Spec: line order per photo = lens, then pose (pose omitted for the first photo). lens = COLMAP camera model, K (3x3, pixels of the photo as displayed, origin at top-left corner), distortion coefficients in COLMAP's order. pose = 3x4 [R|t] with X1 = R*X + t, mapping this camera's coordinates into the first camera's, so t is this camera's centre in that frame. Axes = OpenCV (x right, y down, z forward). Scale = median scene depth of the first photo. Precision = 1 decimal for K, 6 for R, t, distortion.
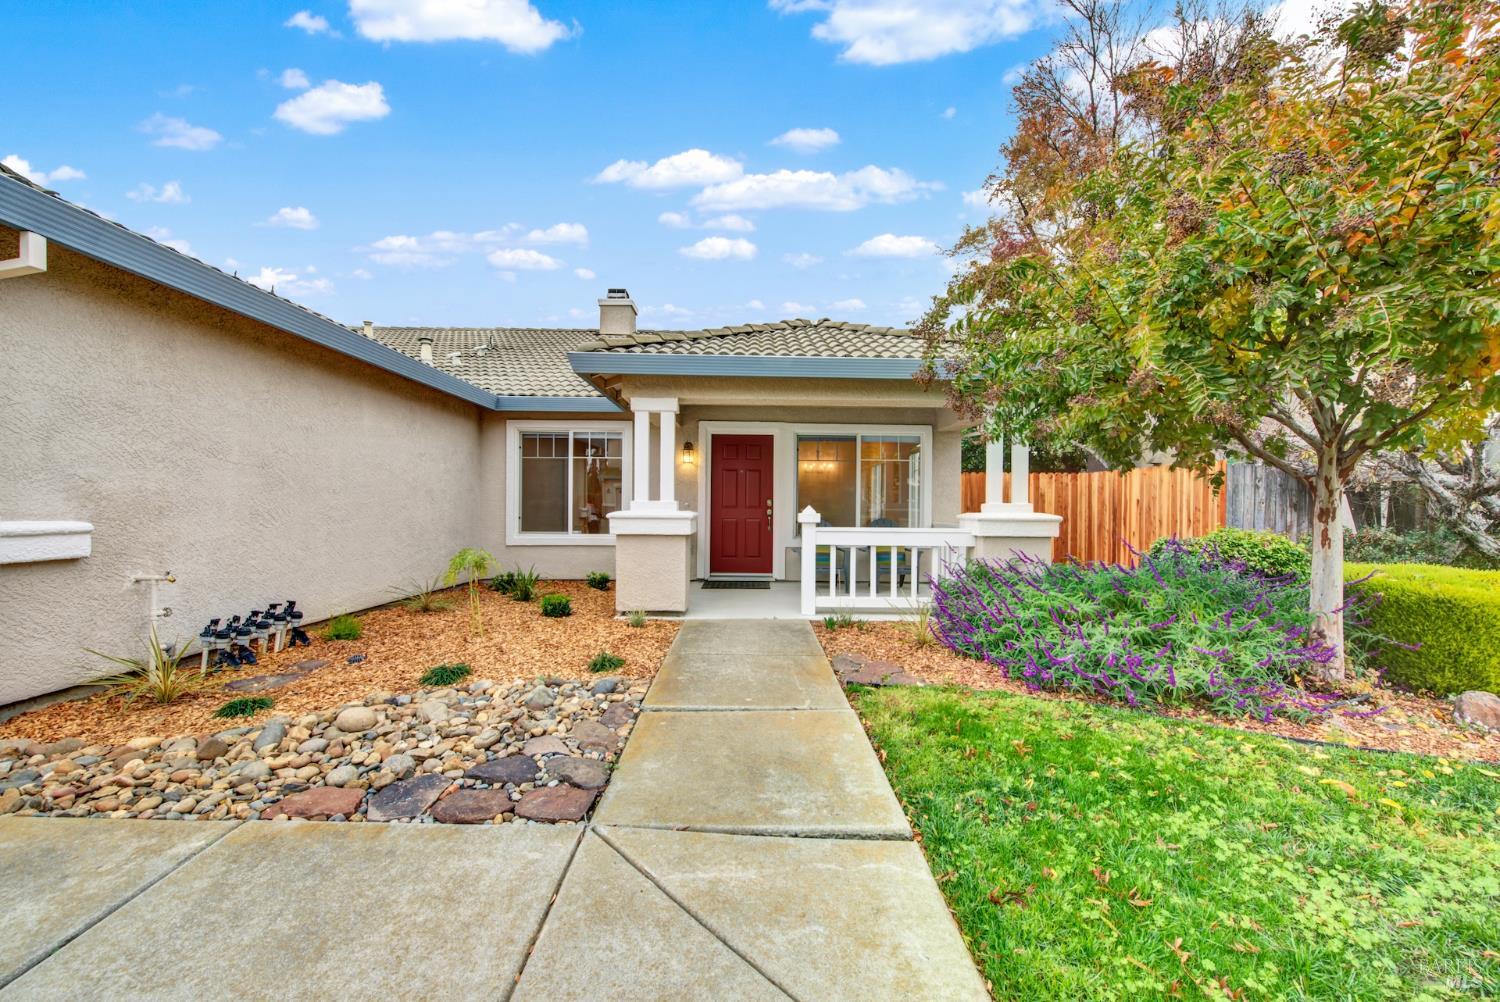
lens RADIAL K [[601.3, 0, 756.7], [0, 601.3, 503.3], [0, 0, 1]] dist [0.001438, -0.002710]
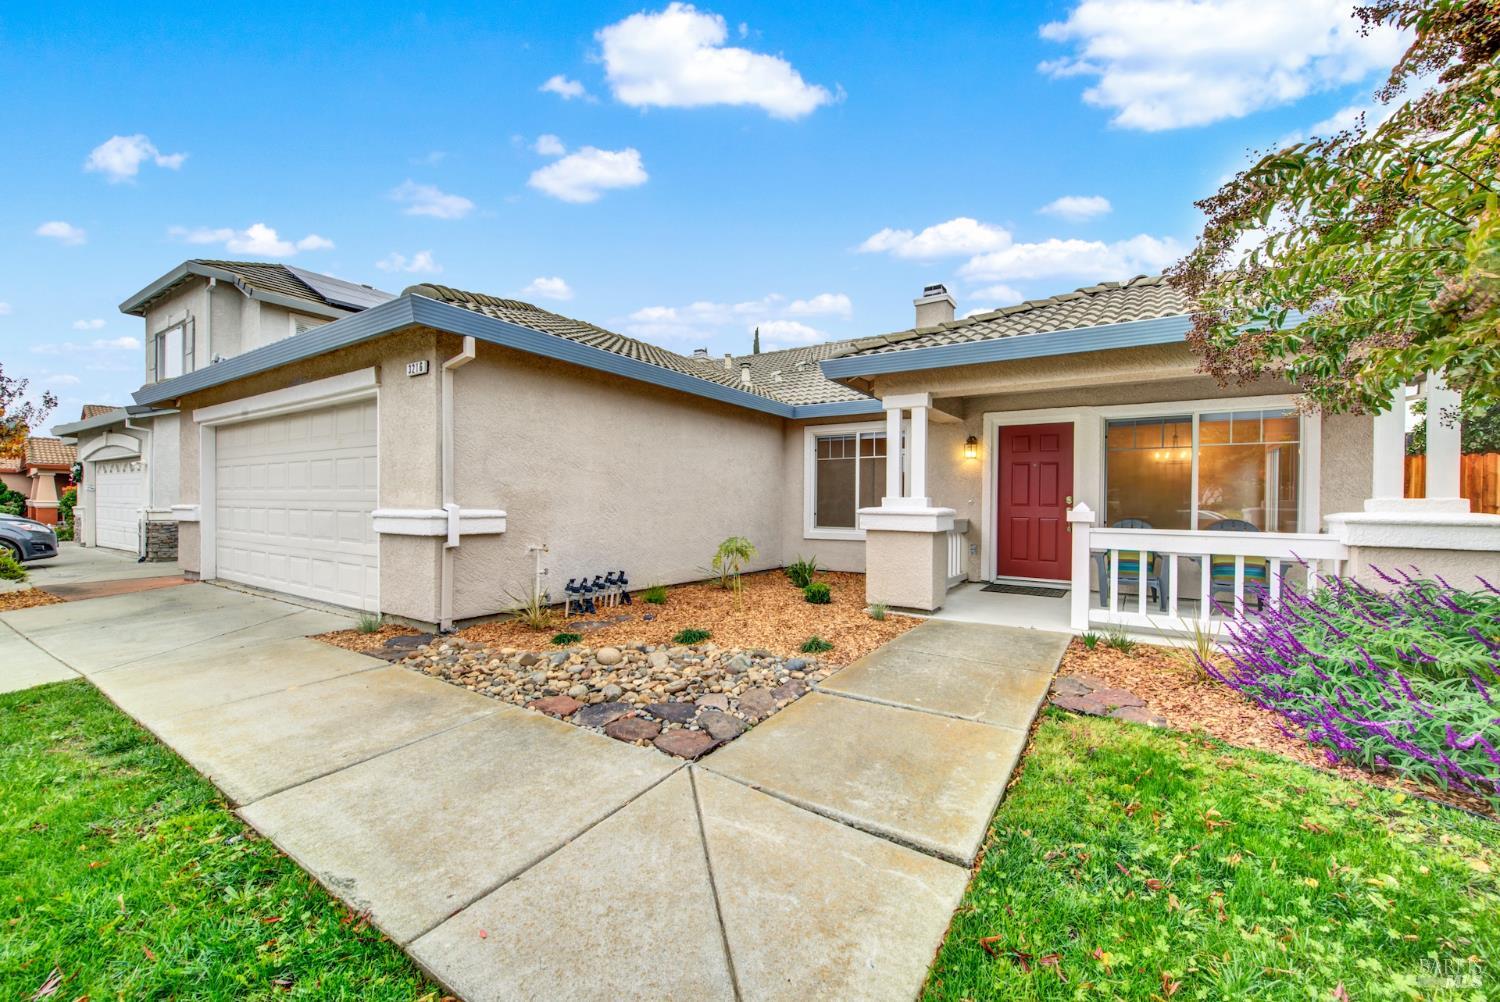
lens RADIAL K [[601.3, 0, 756.7], [0, 601.3, 503.3], [0, 0, 1]] dist [0.001438, -0.002710]
pose [[0.827776, 0.000533, -0.561058, 0.308024], [-0.000733, 1.000000, -0.000131, 0.010237], [0.561058, 0.000520, 0.827776, 0.050061]]
